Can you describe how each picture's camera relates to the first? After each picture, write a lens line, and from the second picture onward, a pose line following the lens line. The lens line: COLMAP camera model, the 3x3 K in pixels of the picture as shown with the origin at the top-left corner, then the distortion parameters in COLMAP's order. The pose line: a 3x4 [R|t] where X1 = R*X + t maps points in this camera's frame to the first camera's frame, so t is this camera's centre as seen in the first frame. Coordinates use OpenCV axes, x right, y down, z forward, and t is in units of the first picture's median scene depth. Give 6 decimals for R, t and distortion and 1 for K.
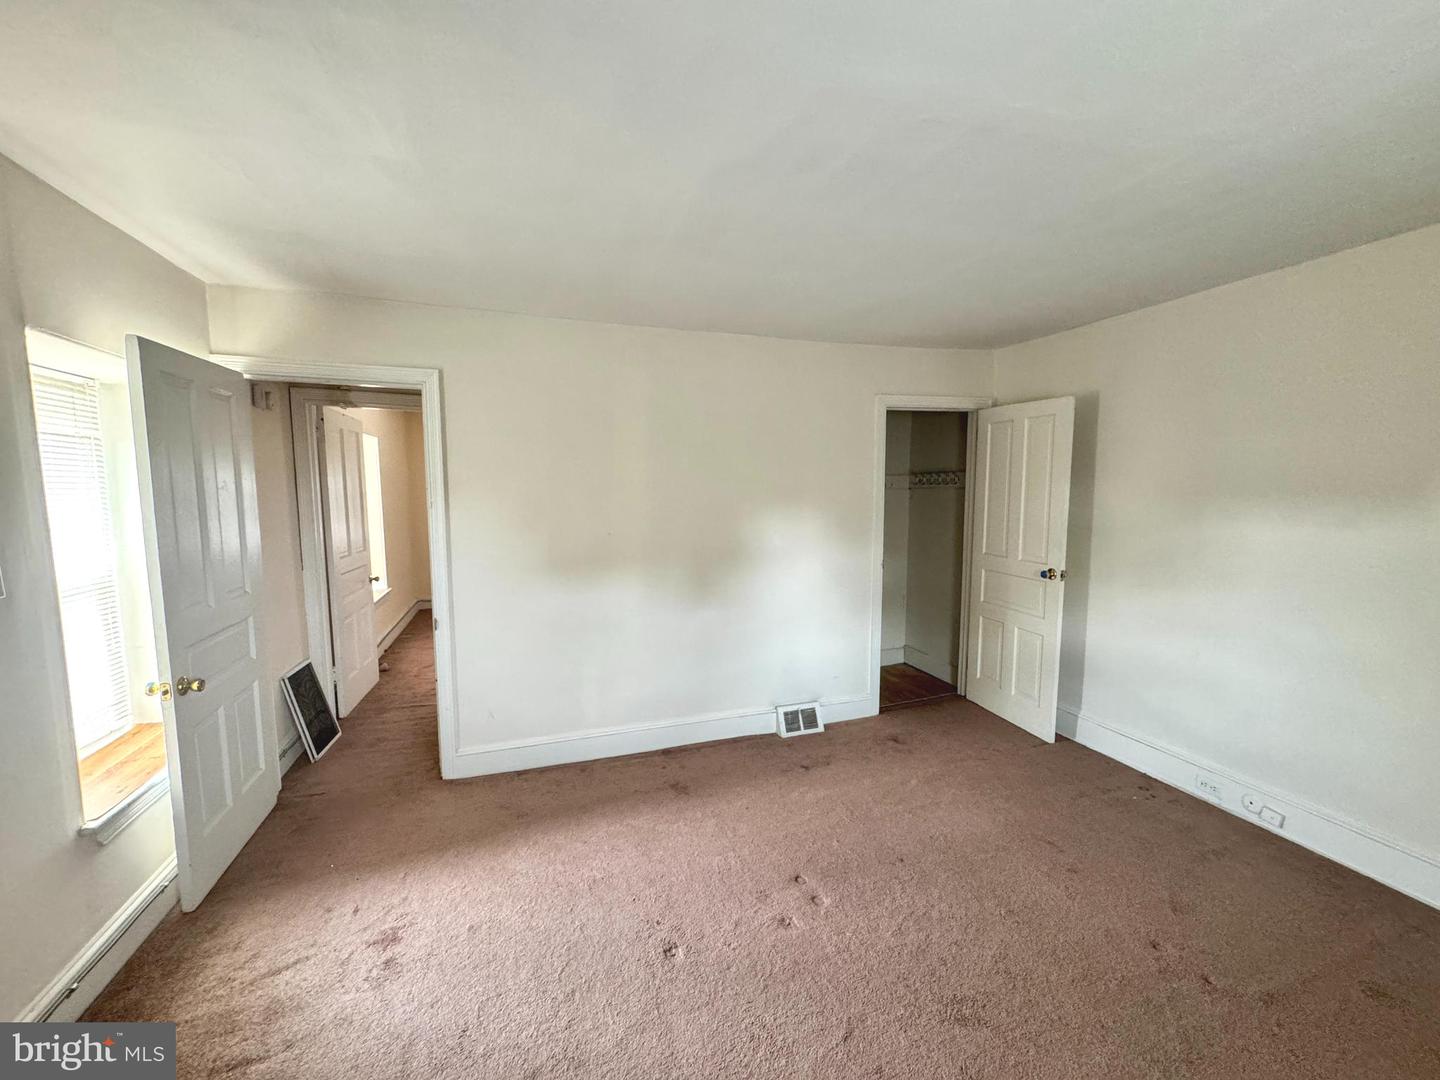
lens RADIAL K [[577.3, 0, 719.7], [0, 577.3, 539.2], [0, 0, 1]] dist [-0.006254, 0.001576]
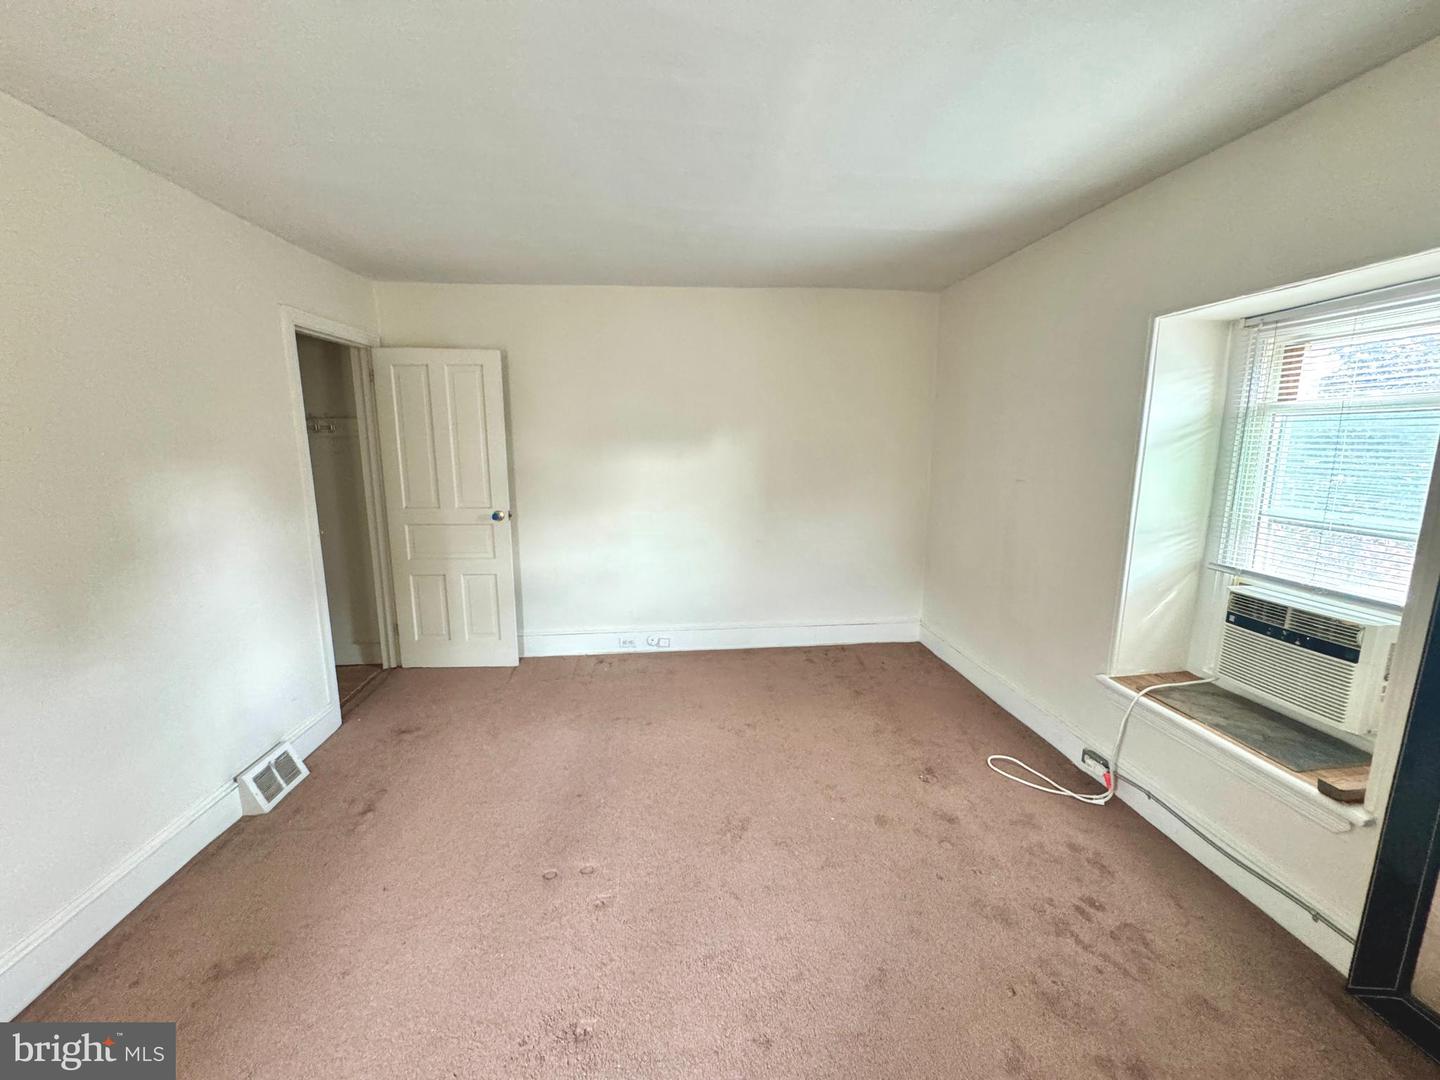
lens RADIAL K [[577.3, 0, 717.4], [0, 577.3, 535.6], [0, 0, 1]] dist [-0.006254, 0.001576]
pose [[0.232701, -0.155811, 0.959986, -0.365339], [0.095387, 0.985980, 0.136909, -0.012435], [-0.967859, 0.059711, 0.244301, 0.324479]]
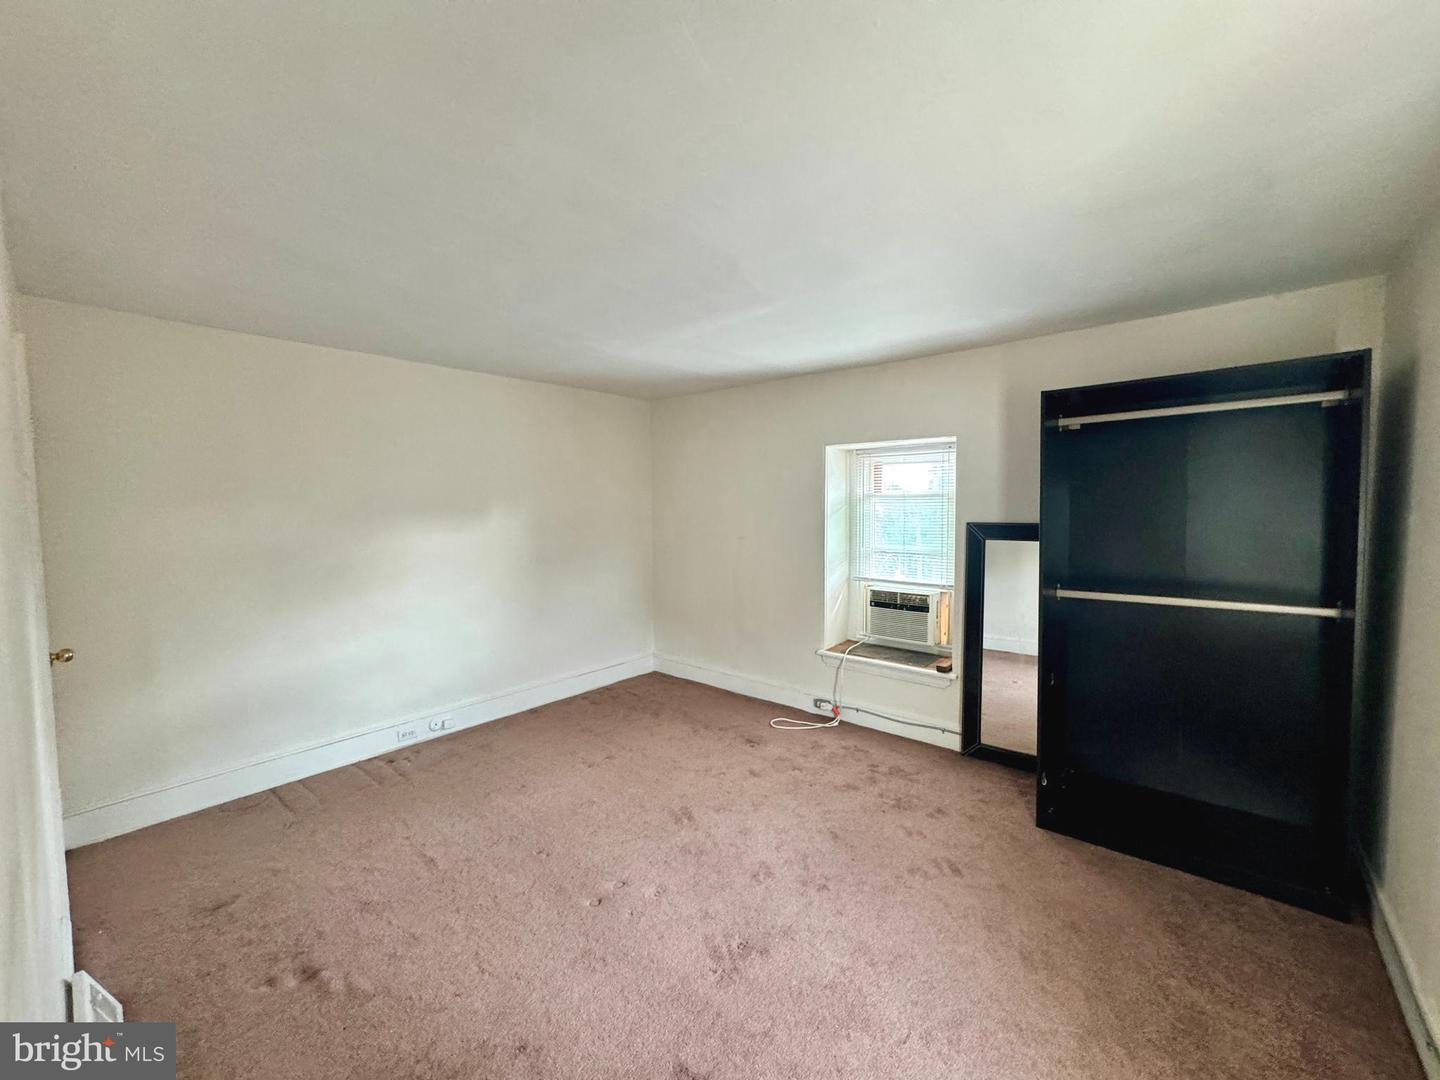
lens RADIAL K [[577.3, 0, 715.4], [0, 577.3, 537.7], [0, 0, 1]] dist [-0.006254, 0.001576]
pose [[-0.506052, -0.040266, 0.861563, -0.507710], [0.091384, 0.990784, 0.099981, -0.069788], [-0.857648, 0.129329, -0.497708, 0.794310]]
